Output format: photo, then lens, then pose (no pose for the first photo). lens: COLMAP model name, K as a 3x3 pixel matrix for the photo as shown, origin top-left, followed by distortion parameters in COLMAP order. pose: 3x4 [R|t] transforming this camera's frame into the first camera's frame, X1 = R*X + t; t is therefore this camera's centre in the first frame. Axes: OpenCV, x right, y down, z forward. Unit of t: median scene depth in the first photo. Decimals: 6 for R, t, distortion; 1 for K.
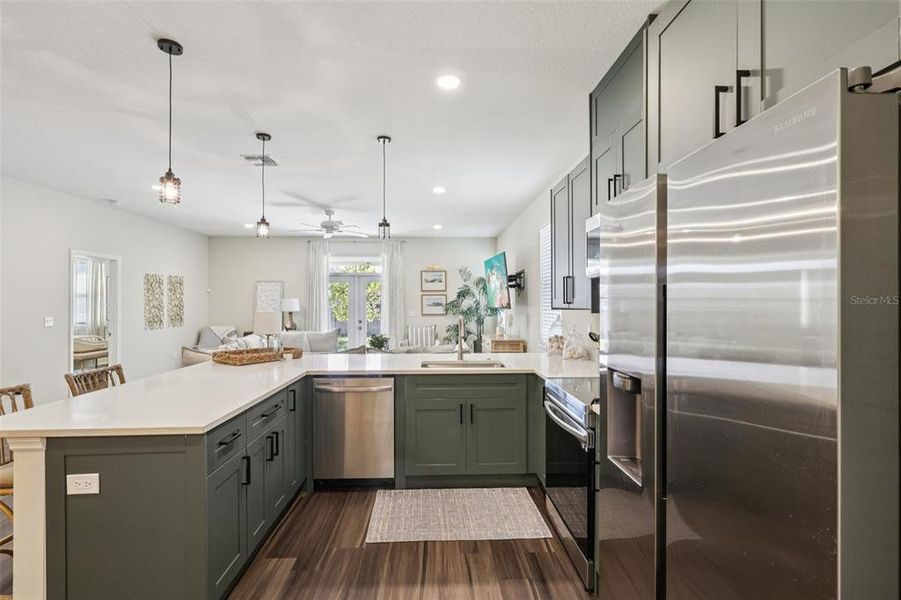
lens RADIAL K [[419.7, 0, 445.9], [0, 419.7, 295.9], [0, 0, 1]] dist [-0.001579, -0.000003]
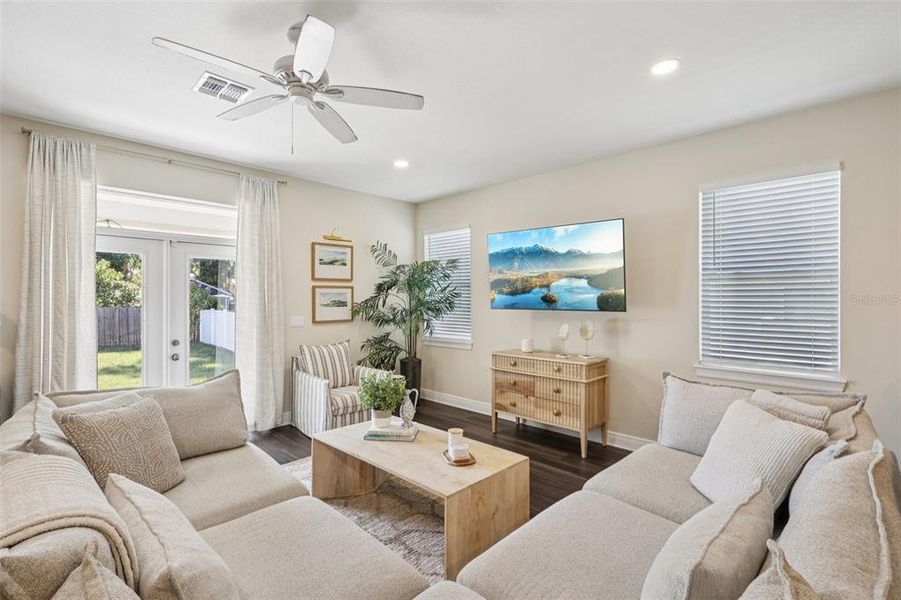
lens RADIAL K [[419.7, 0, 445.9], [0, 419.7, 295.9], [0, 0, 1]] dist [-0.001579, -0.000003]
pose [[0.726748, 0.007916, 0.686859, -0.389778], [-0.012912, 0.999914, 0.002138, 0.008283], [-0.686783, -0.010423, 0.726788, 0.608270]]
